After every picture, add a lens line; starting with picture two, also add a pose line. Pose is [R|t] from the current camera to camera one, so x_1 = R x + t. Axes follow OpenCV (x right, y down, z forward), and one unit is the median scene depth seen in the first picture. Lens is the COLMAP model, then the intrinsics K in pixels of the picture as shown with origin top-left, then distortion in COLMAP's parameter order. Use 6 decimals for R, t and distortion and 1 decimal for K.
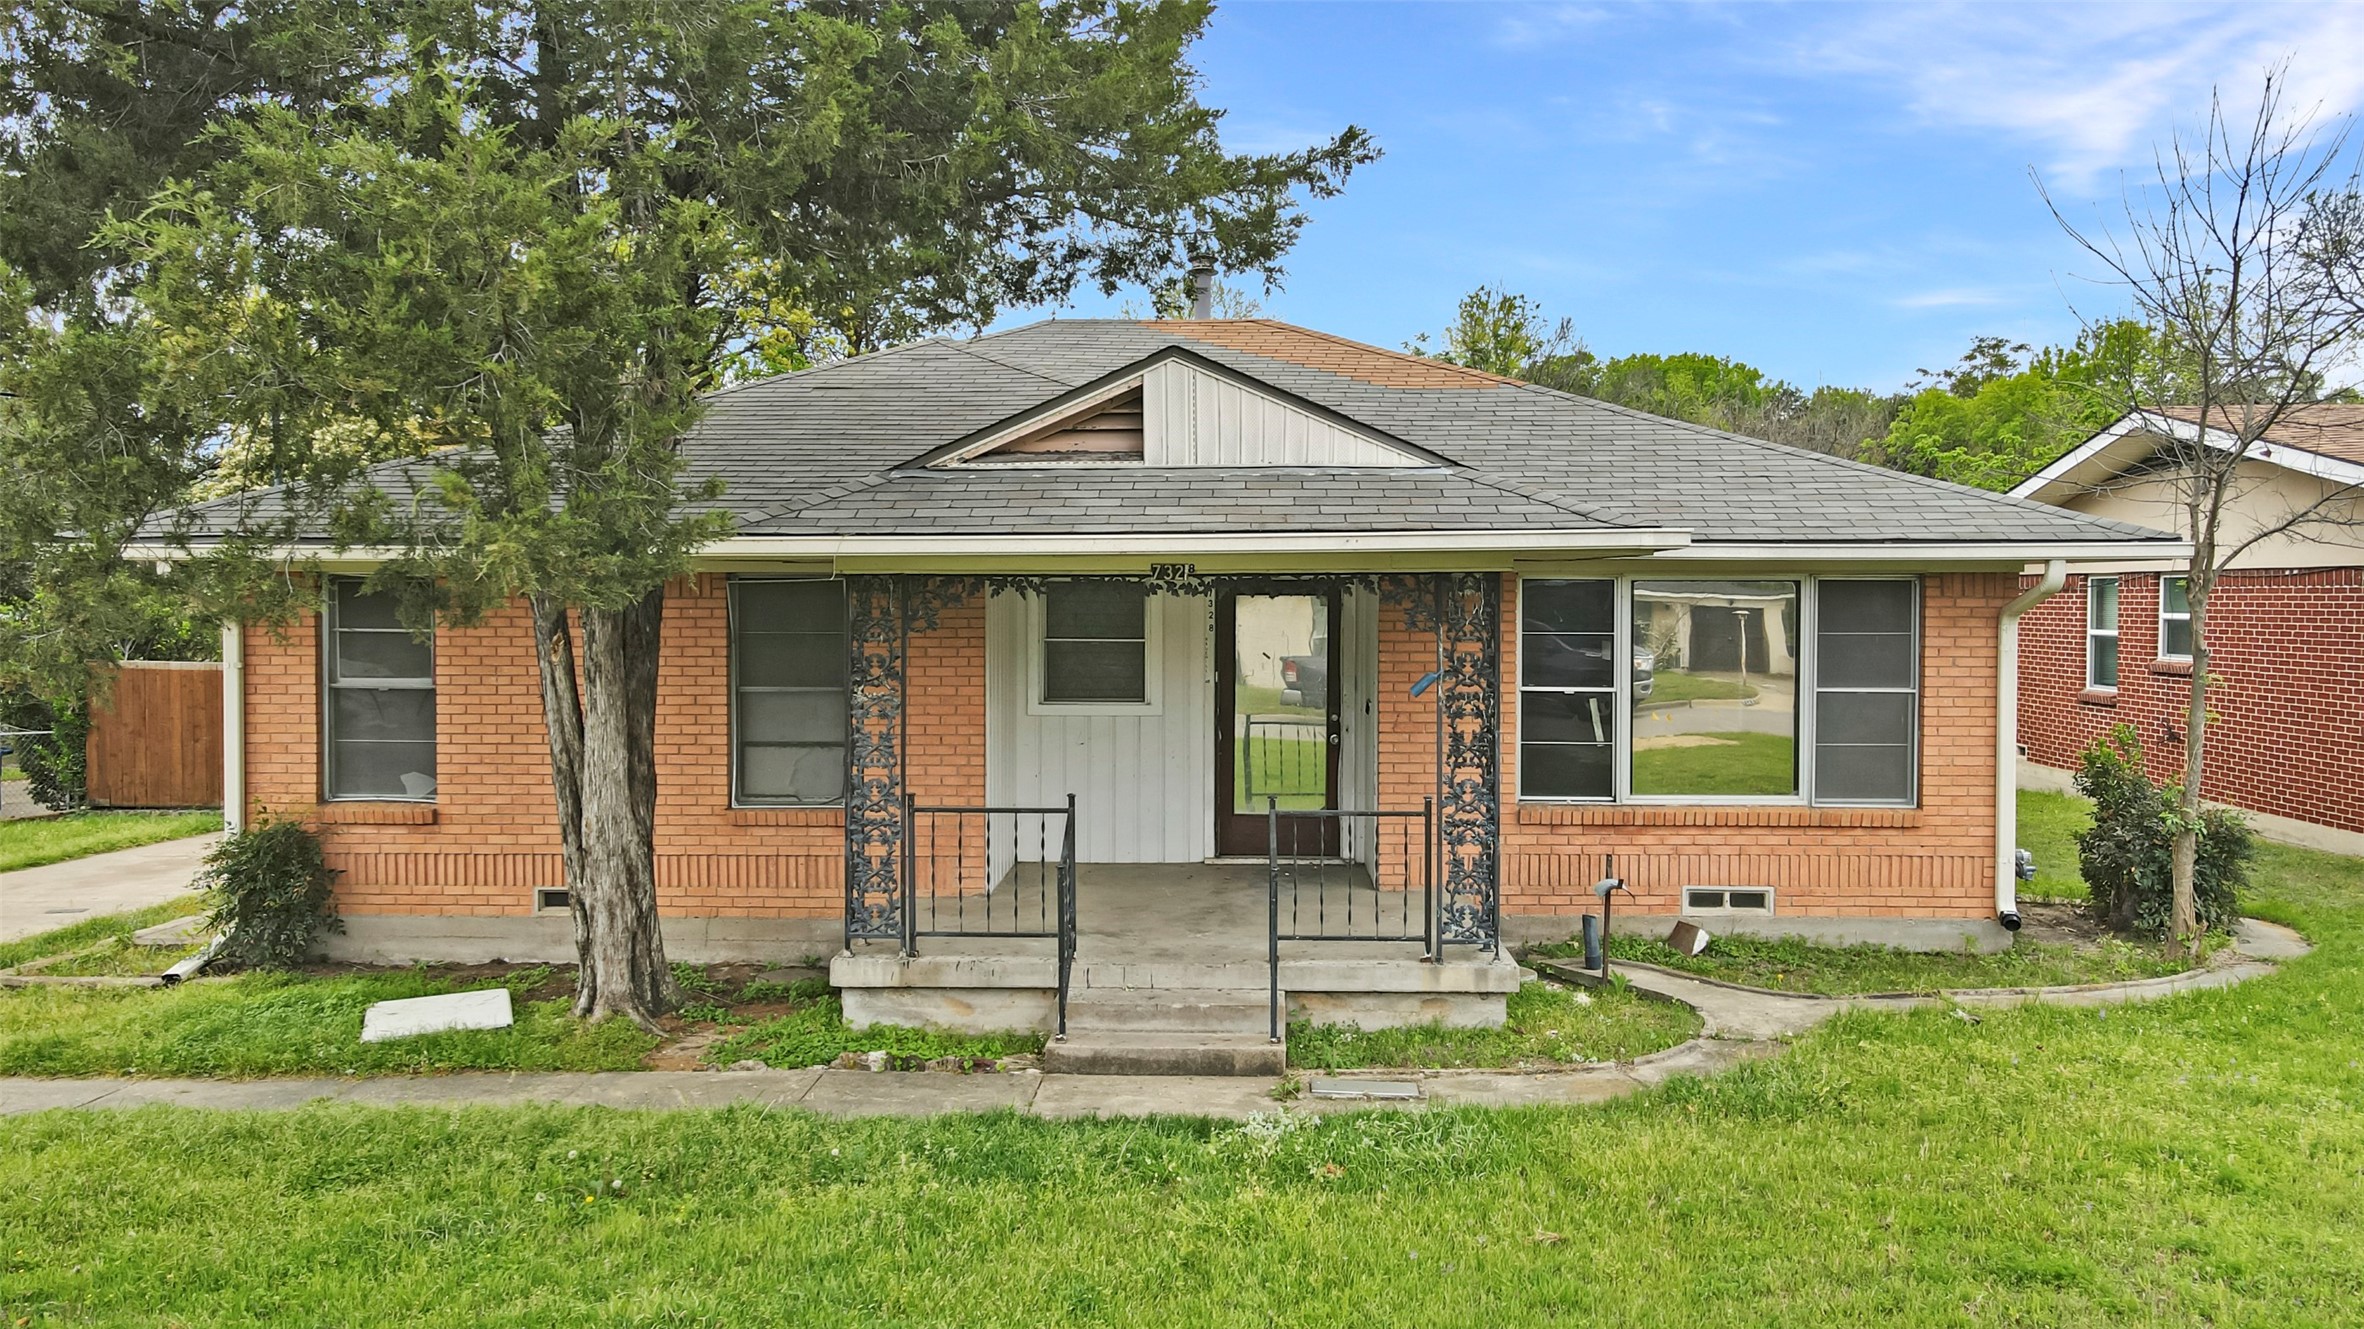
lens RADIAL K [[1730.4, 0, 1192.7], [0, 1730.4, 659.1], [0, 0, 1]] dist [-0.005320, 0.002172]
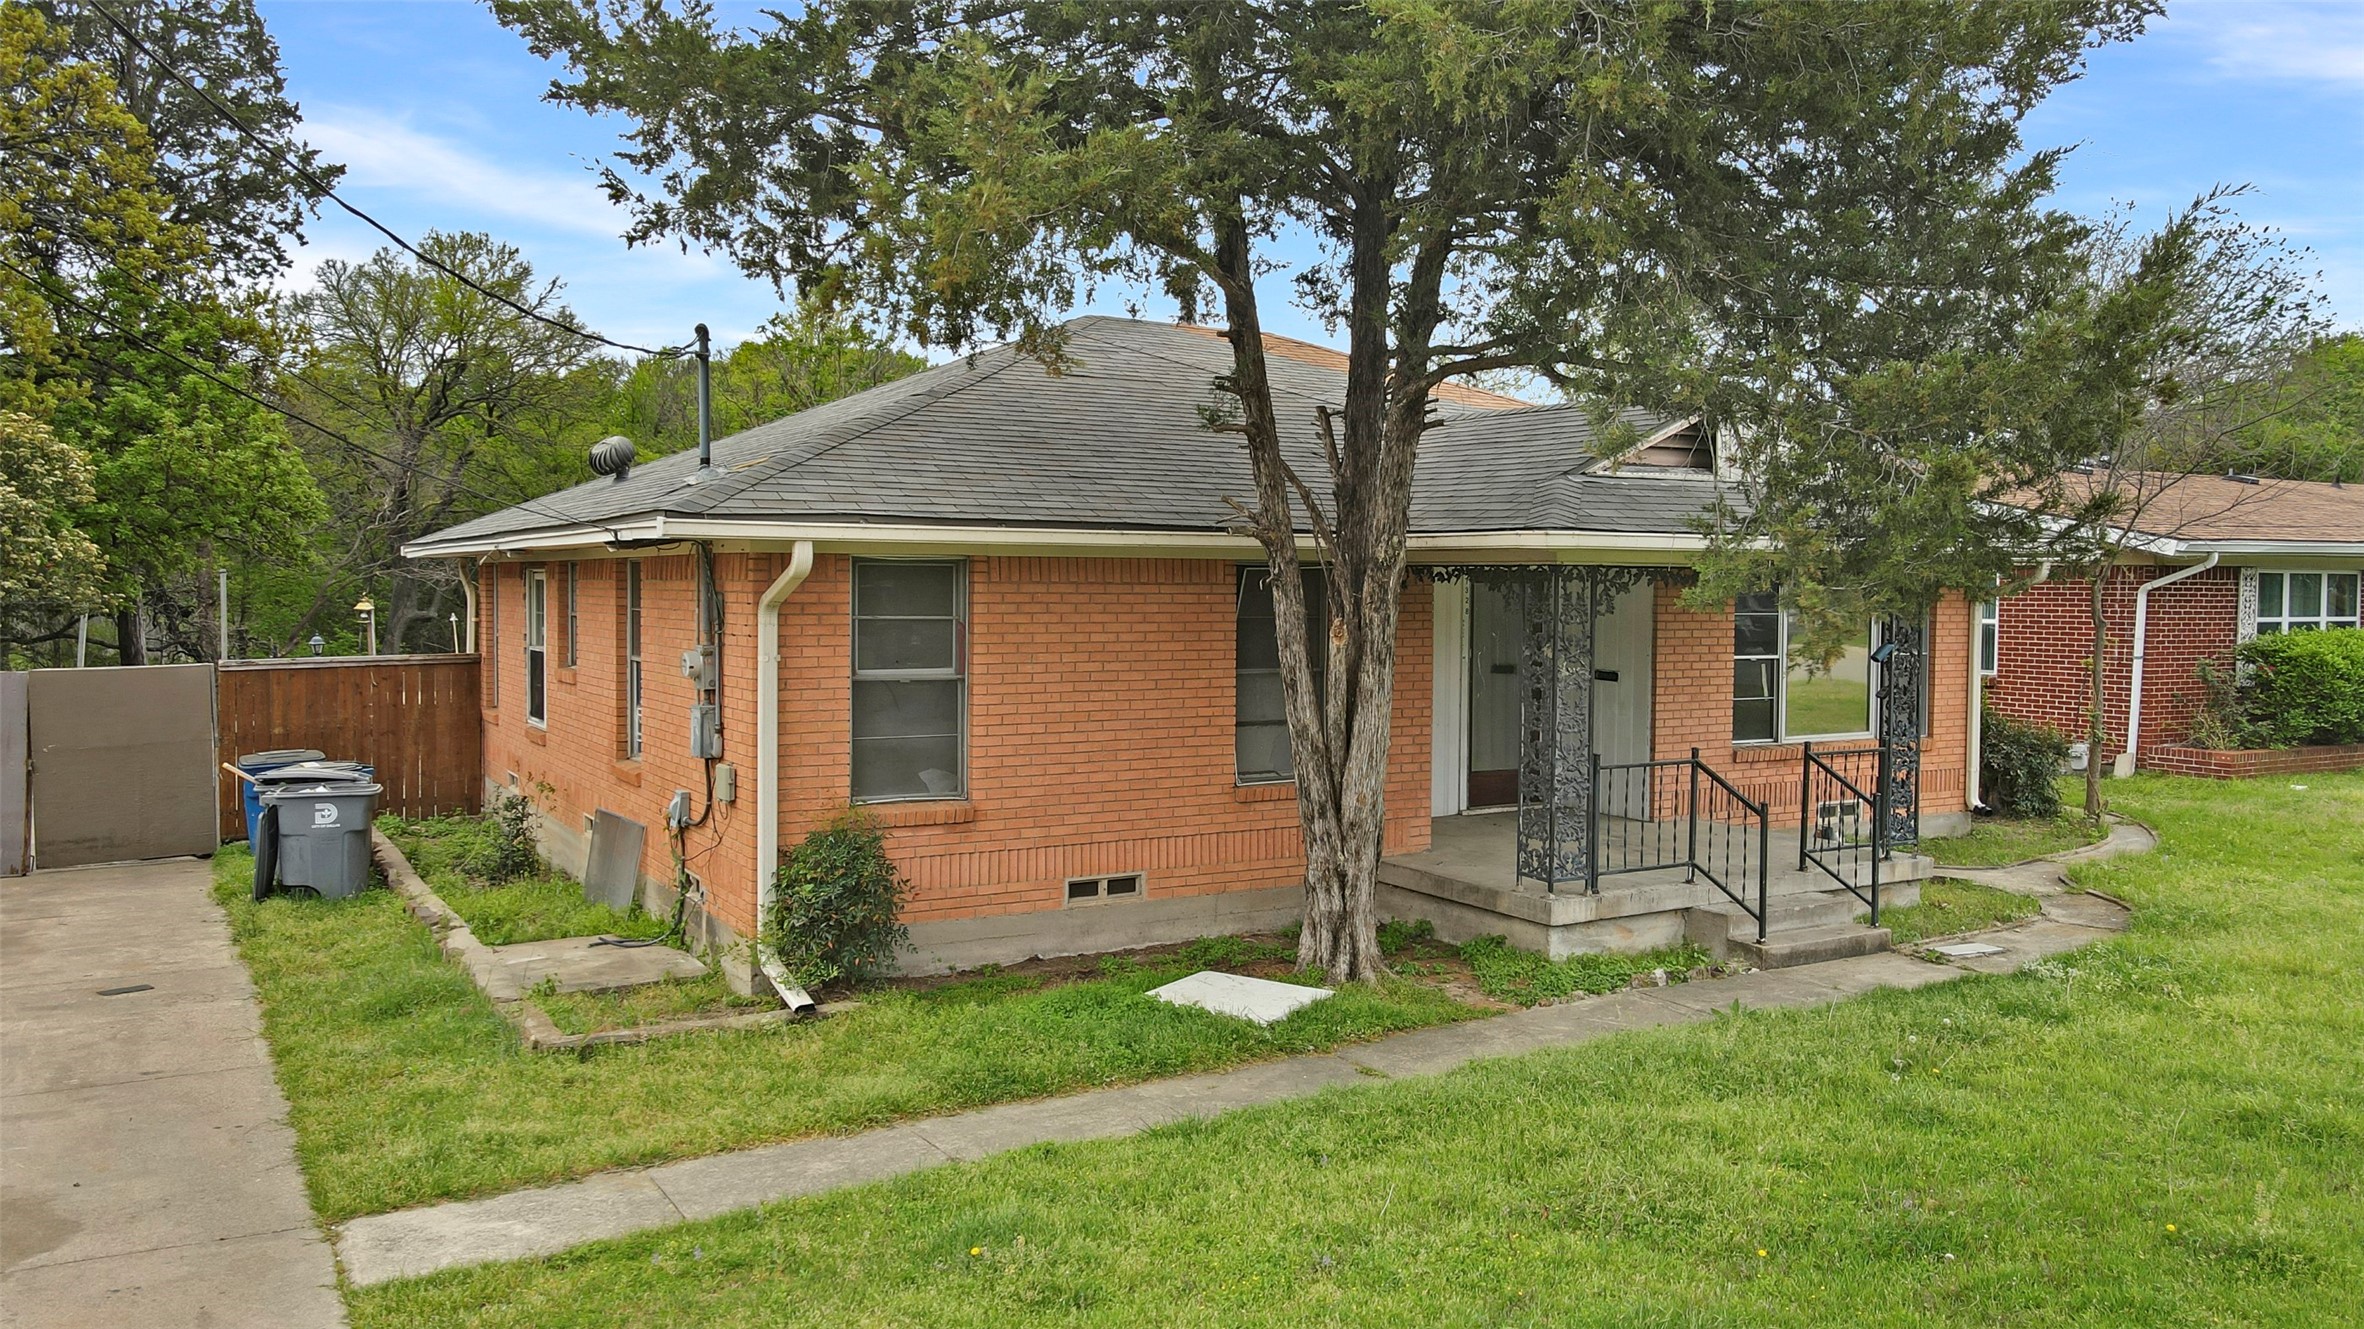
lens RADIAL K [[1730.4, 0, 1192.7], [0, 1730.4, 659.1], [0, 0, 1]] dist [-0.005320, 0.002172]
pose [[0.840410, -0.019223, 0.541611, -0.851684], [0.013469, 0.999803, 0.014587, -0.005750], [-0.541784, -0.004964, 0.840503, 0.139023]]
